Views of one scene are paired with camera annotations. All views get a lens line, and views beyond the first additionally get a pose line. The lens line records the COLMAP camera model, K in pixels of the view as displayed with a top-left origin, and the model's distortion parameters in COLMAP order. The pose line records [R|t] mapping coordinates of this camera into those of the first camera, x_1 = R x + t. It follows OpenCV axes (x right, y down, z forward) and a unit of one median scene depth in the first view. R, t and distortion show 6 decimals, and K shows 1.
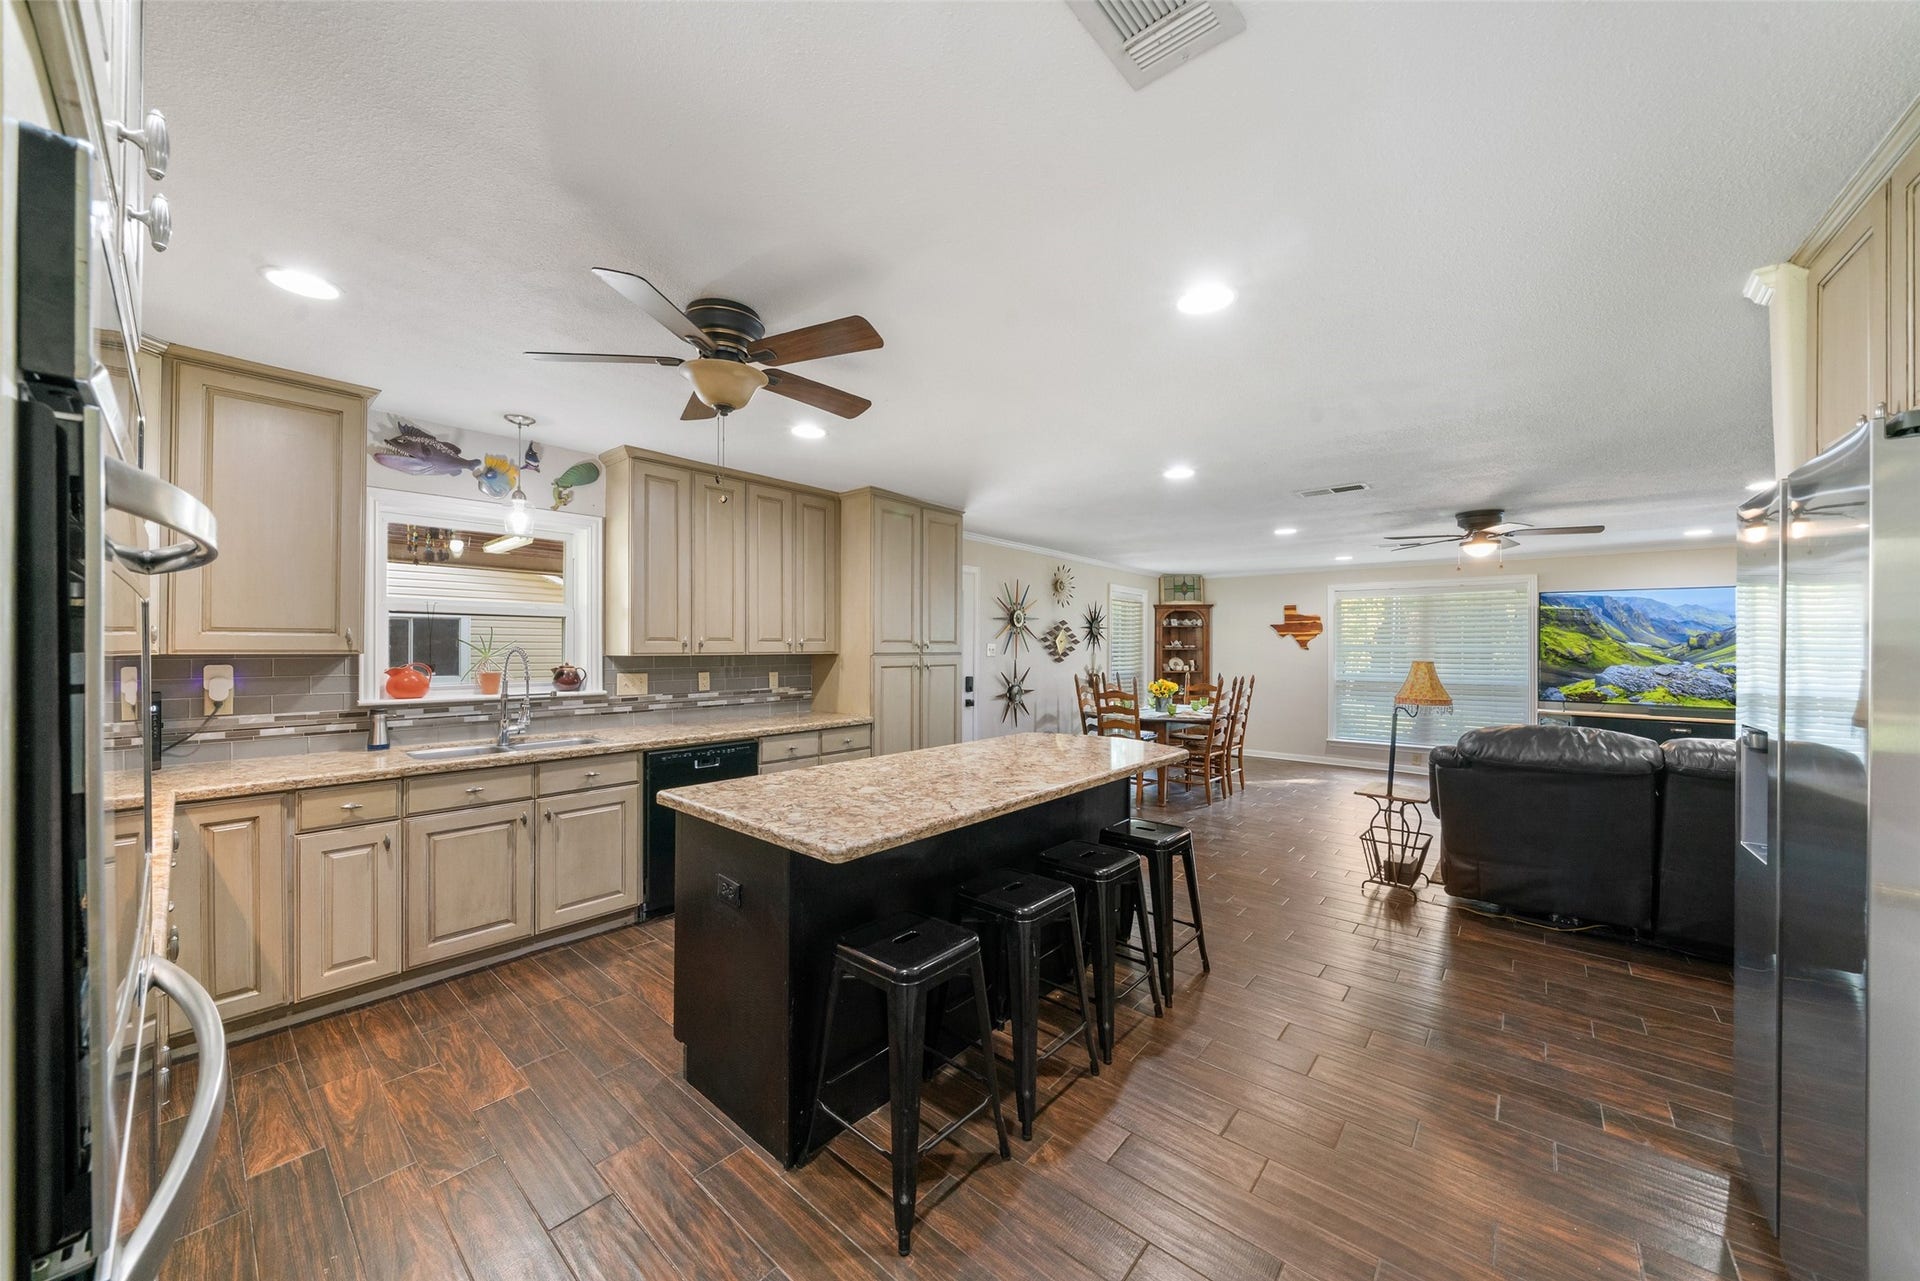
lens RADIAL K [[670.9, 0, 955.0], [0, 670.9, 647.1], [0, 0, 1]] dist [-0.010505, -0.000015]
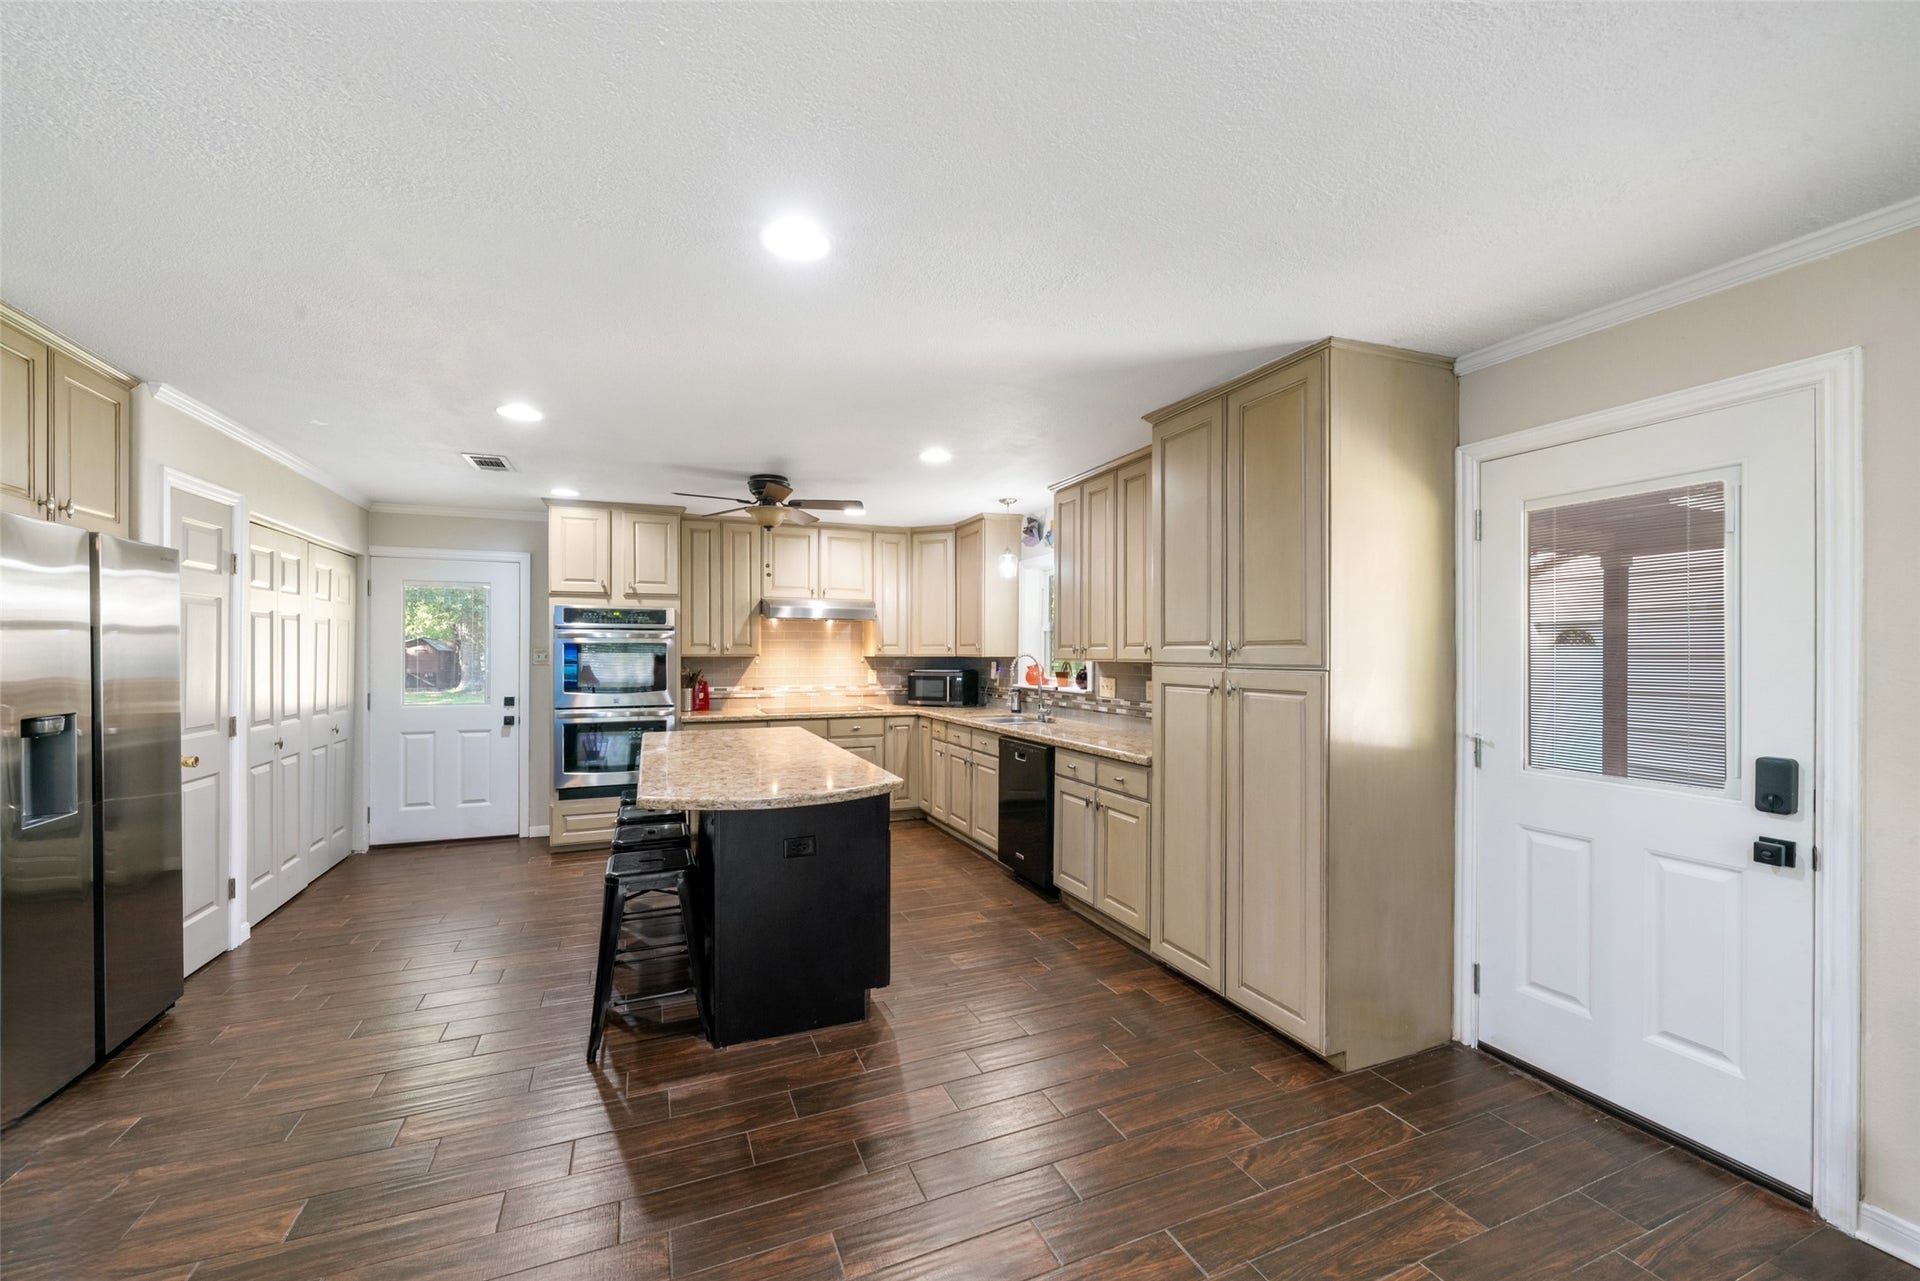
lens RADIAL K [[746.6, 0, 956.9], [0, 746.6, 652.1], [0, 0, 1]] dist [-0.001185, 0.000065]
pose [[-0.442377, -0.003750, -0.896821, 0.583927], [-0.003357, 0.999991, -0.002526, 0.001276], [0.896823, 0.001893, -0.442386, 1.064927]]
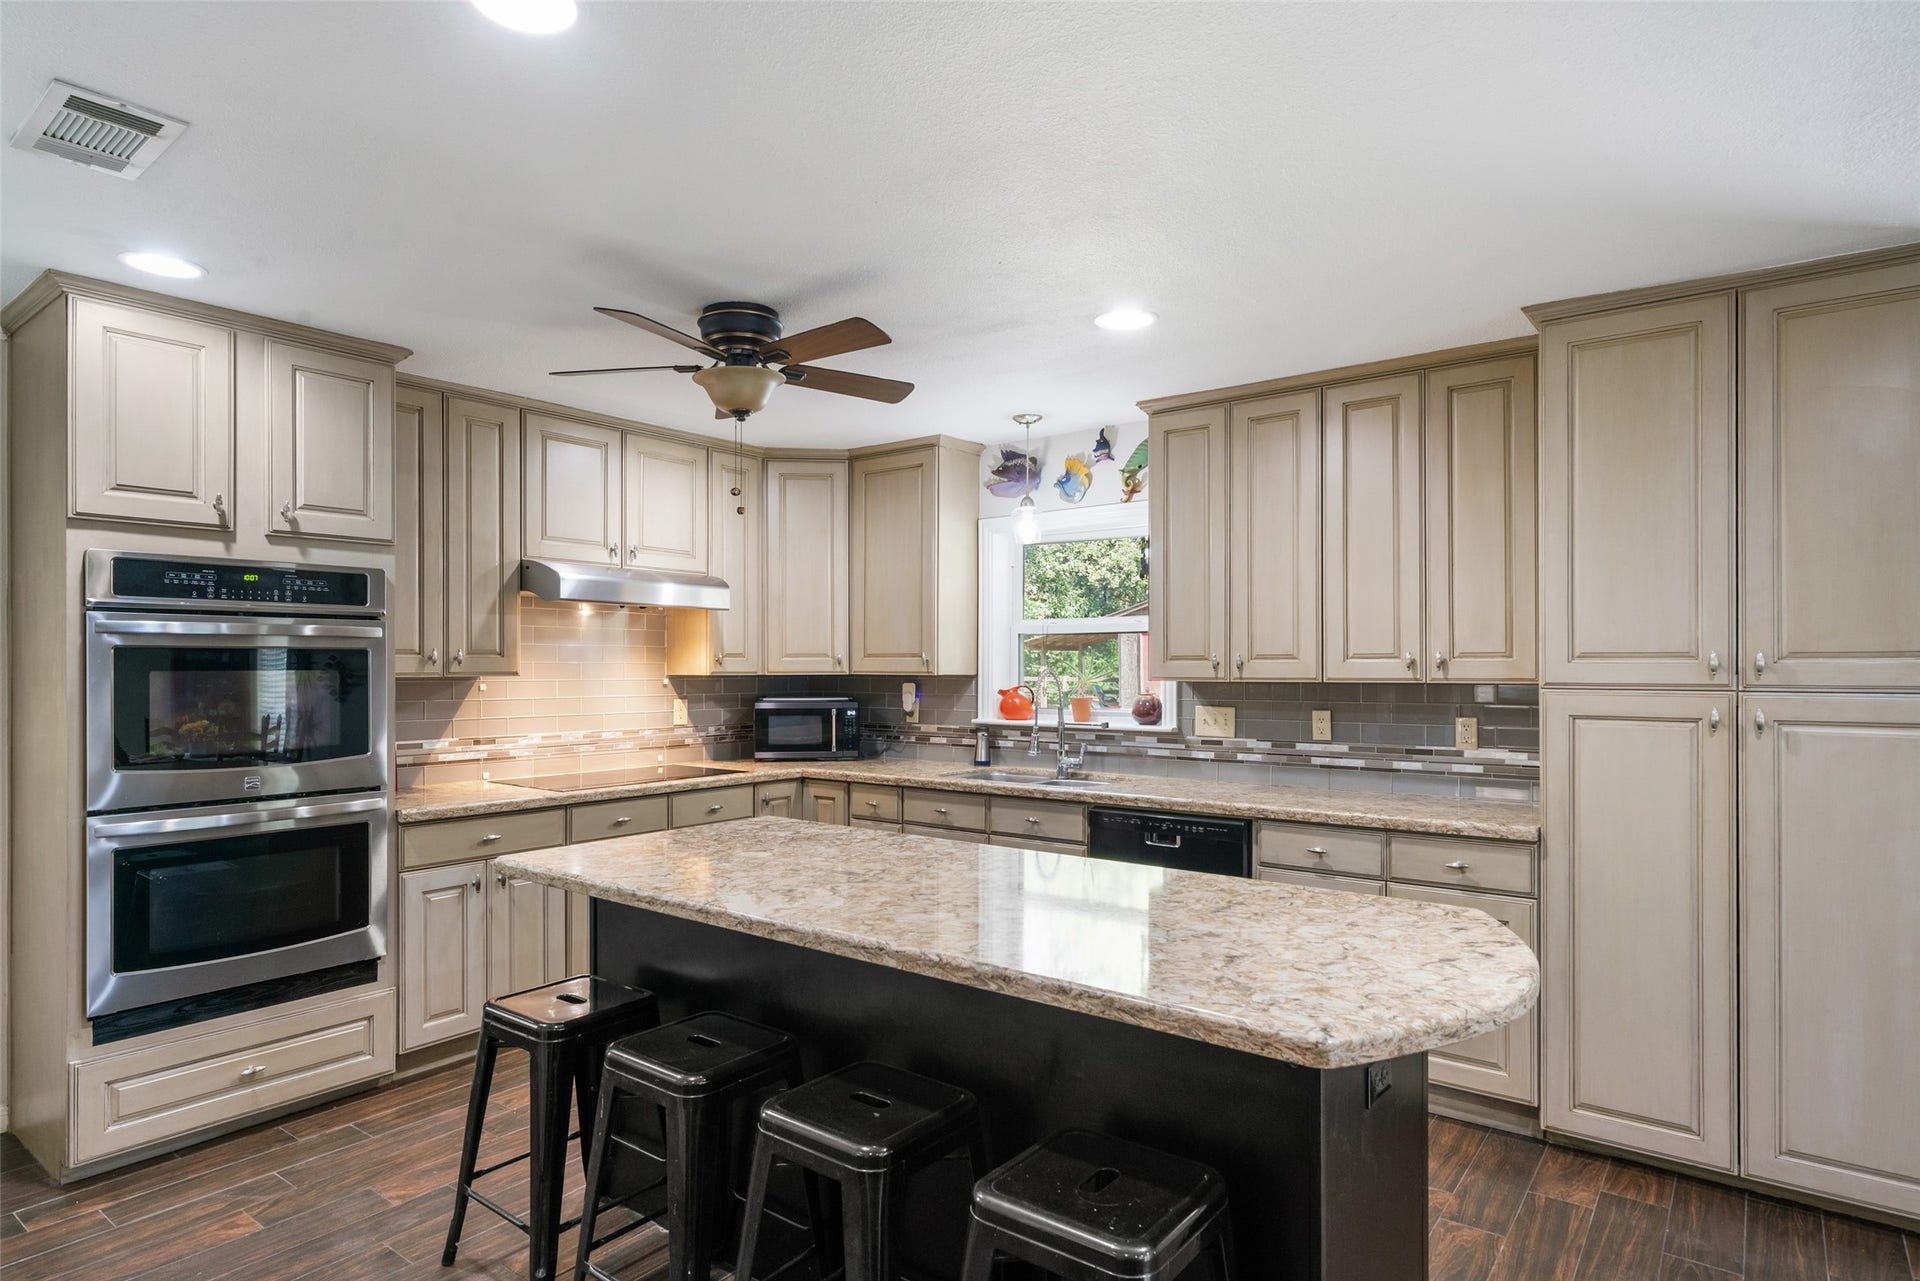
lens RADIAL K [[1050.5, 0, 953.3], [0, 1050.5, 668.3], [0, 0, 1]] dist [0.001814, 0.000351]
pose [[0.058038, -0.000725, -0.998314, 0.498575], [-0.001331, 0.999999, -0.000804, 0.000014], [0.998313, 0.001376, 0.058037, 0.530253]]
